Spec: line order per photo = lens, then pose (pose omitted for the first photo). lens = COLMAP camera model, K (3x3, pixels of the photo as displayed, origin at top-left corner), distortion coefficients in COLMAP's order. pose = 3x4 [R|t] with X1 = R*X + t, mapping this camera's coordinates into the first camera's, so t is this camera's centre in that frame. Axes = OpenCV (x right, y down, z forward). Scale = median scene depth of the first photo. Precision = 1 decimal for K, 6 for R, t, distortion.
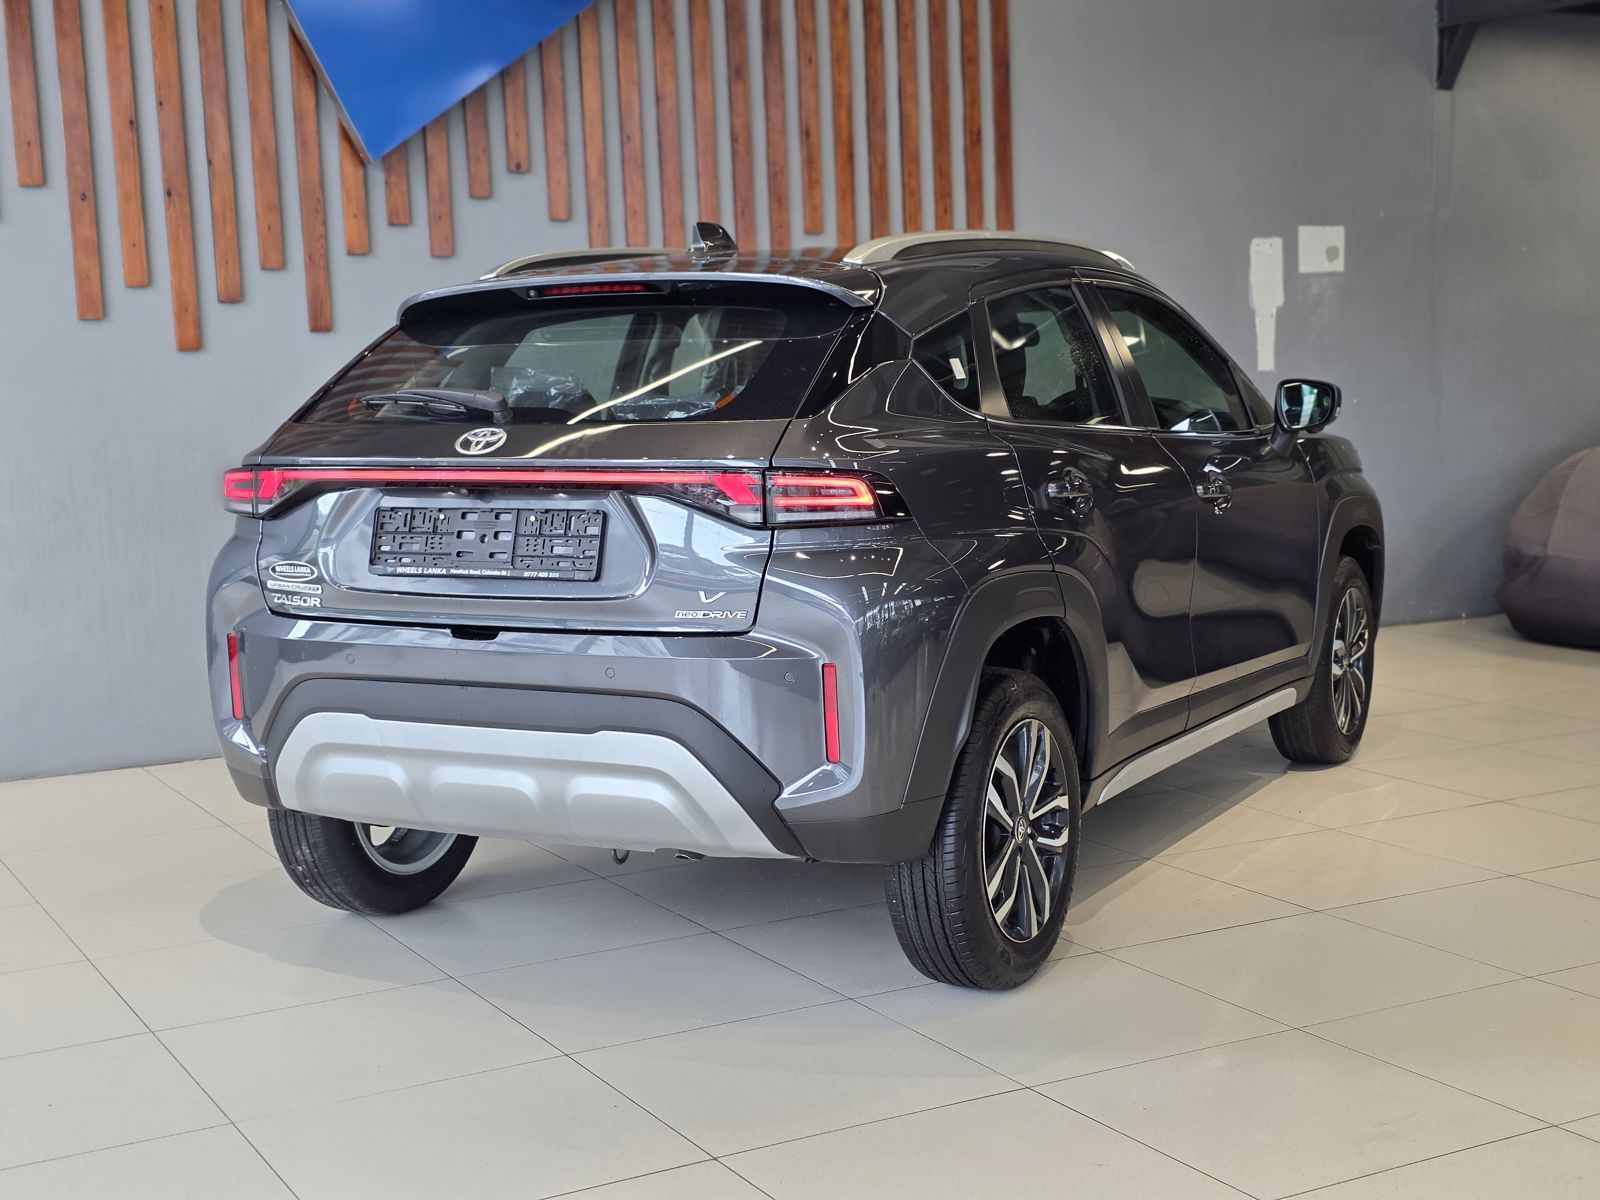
lens RADIAL K [[2153.8, 0, 800.0], [0, 2153.8, 600.0], [0, 0, 1]] dist [0.098010, -0.094548]
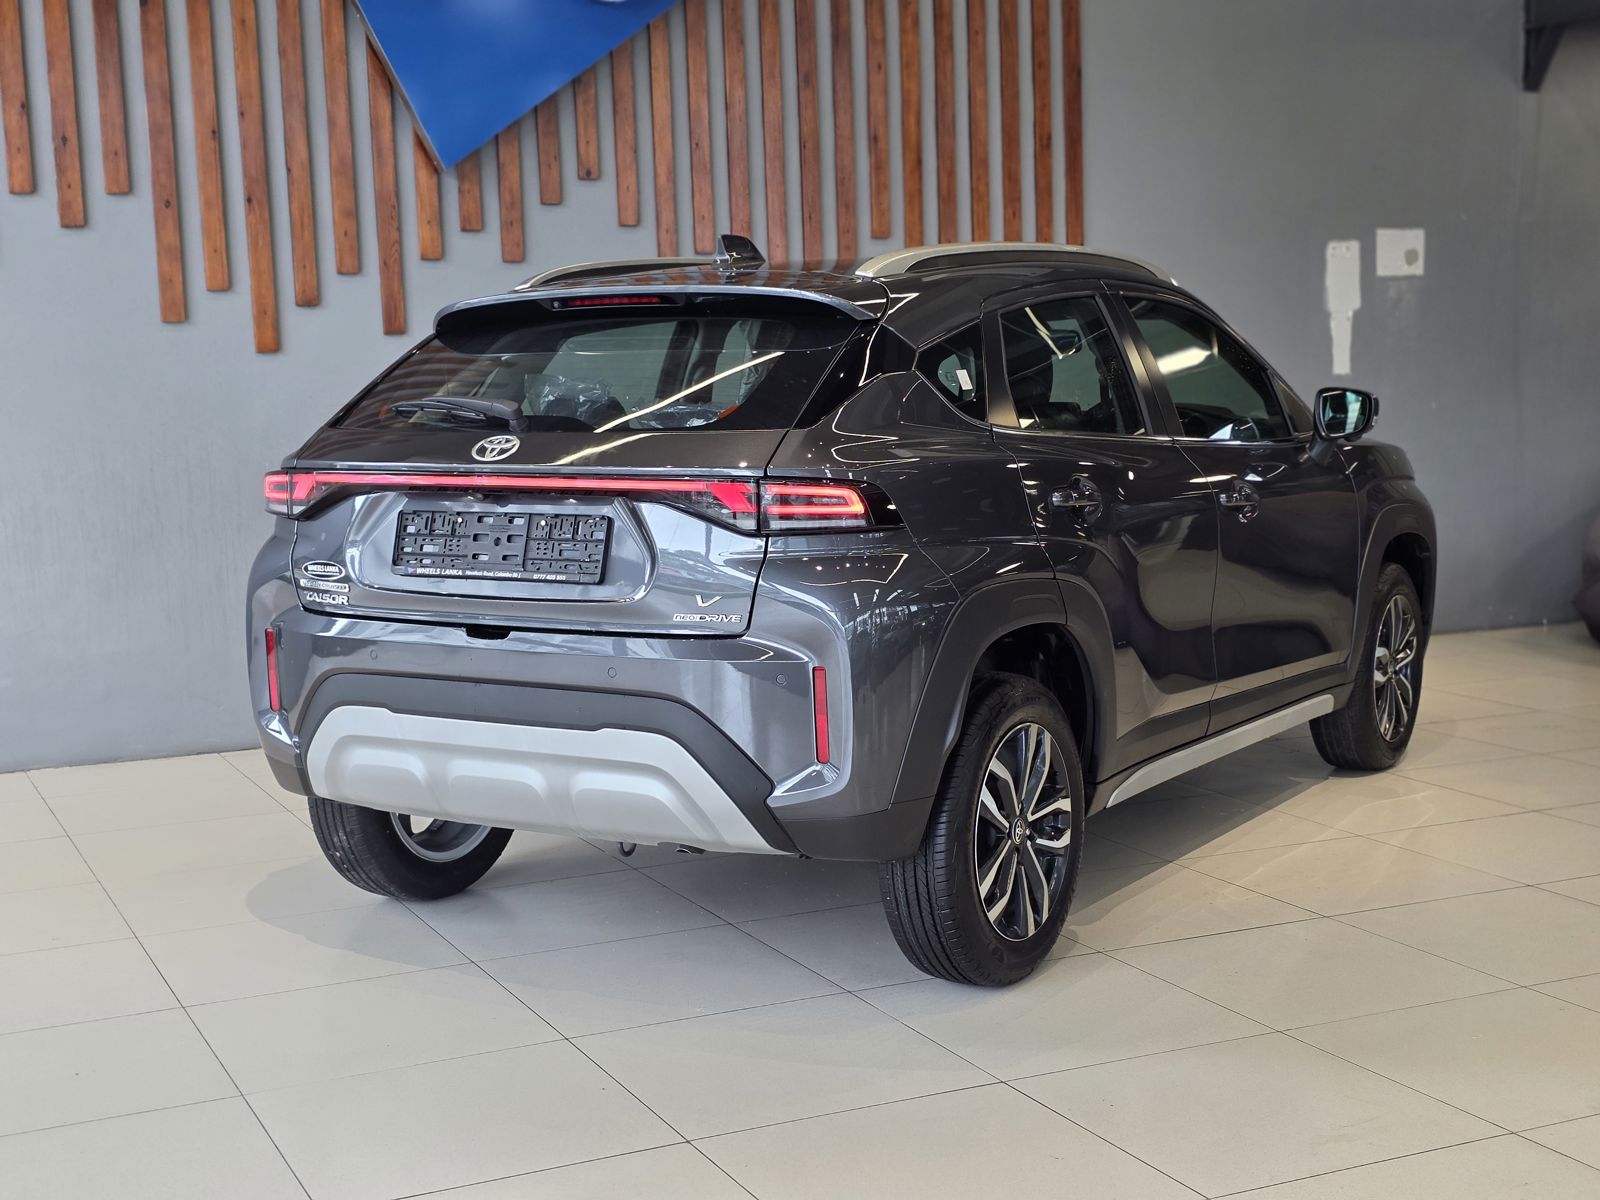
lens RADIAL K [[2150.1, 0, 792.8], [0, 2150.1, 603.3], [0, 0, 1]] dist [0.113046, -0.153228]
pose [[0.997917, 0.012308, -0.063320, 0.052415], [-0.012001, 0.999914, 0.005217, -0.004987], [0.063379, -0.004447, 0.997980, -0.024148]]
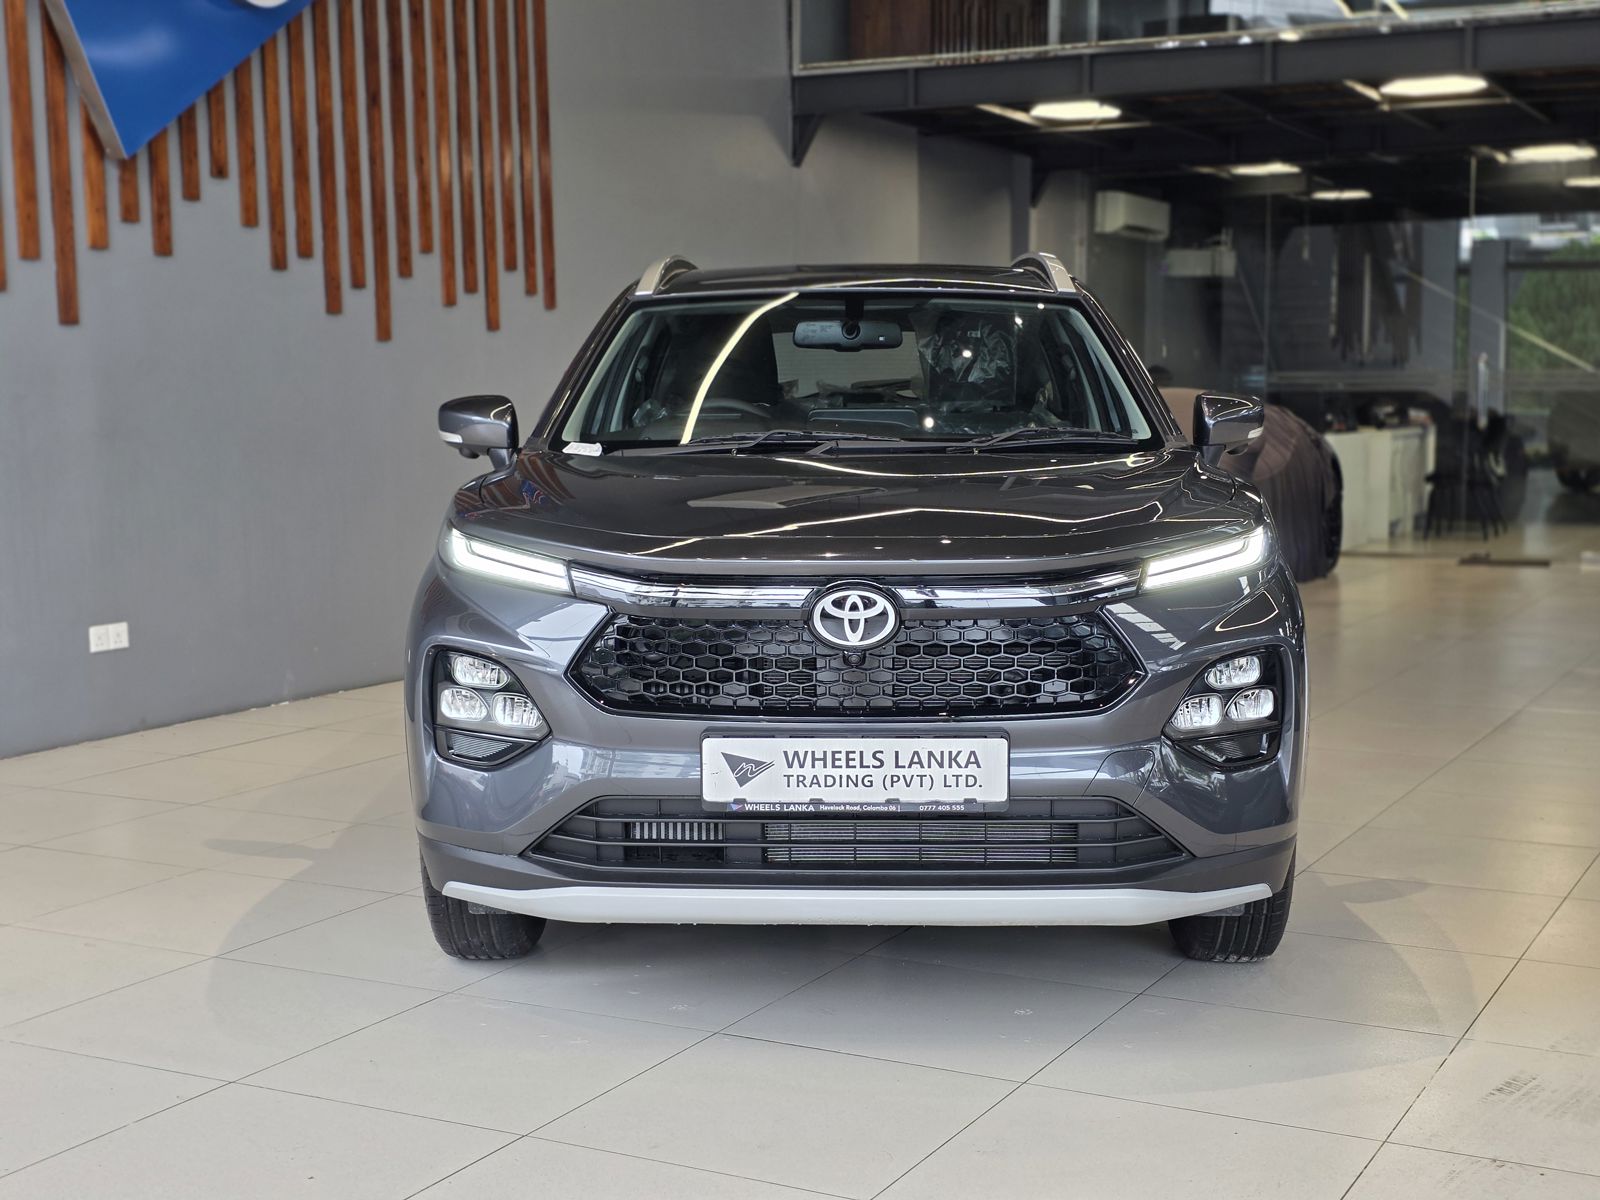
lens RADIAL K [[2171.3, 0, 795.1], [0, 2171.3, 553.1], [0, 0, 1]] dist [0.134161, -0.058917]
pose [[0.839401, -0.020448, 0.543128, -0.736518], [0.044081, 0.998561, -0.030531, 0.039318], [-0.541723, 0.049569, 0.839094, -0.027483]]
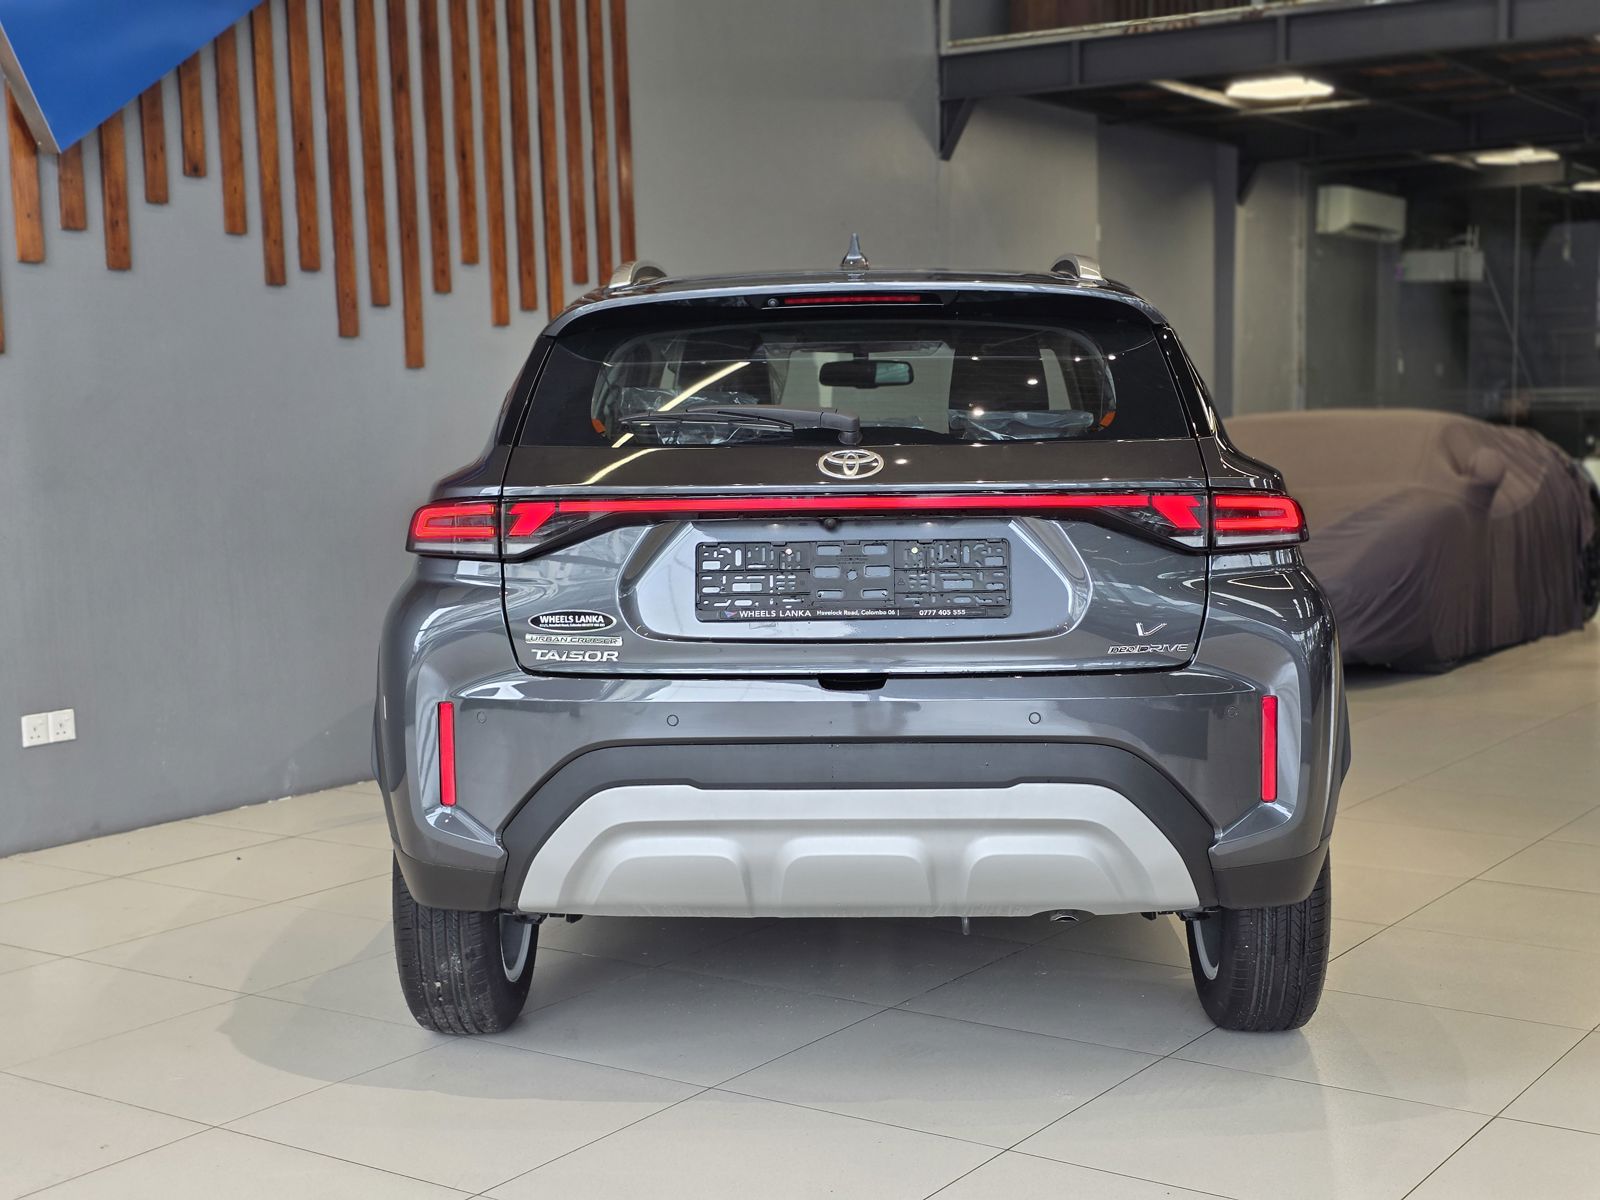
lens RADIAL K [[2150.1, 0, 792.8], [0, 2150.1, 603.3], [0, 0, 1]] dist [0.113046, -0.153228]
pose [[0.897983, -0.027082, 0.439195, -0.470301], [0.039869, 0.999006, -0.019915, -0.000275], [-0.438220, 0.035394, 0.898171, 0.189792]]
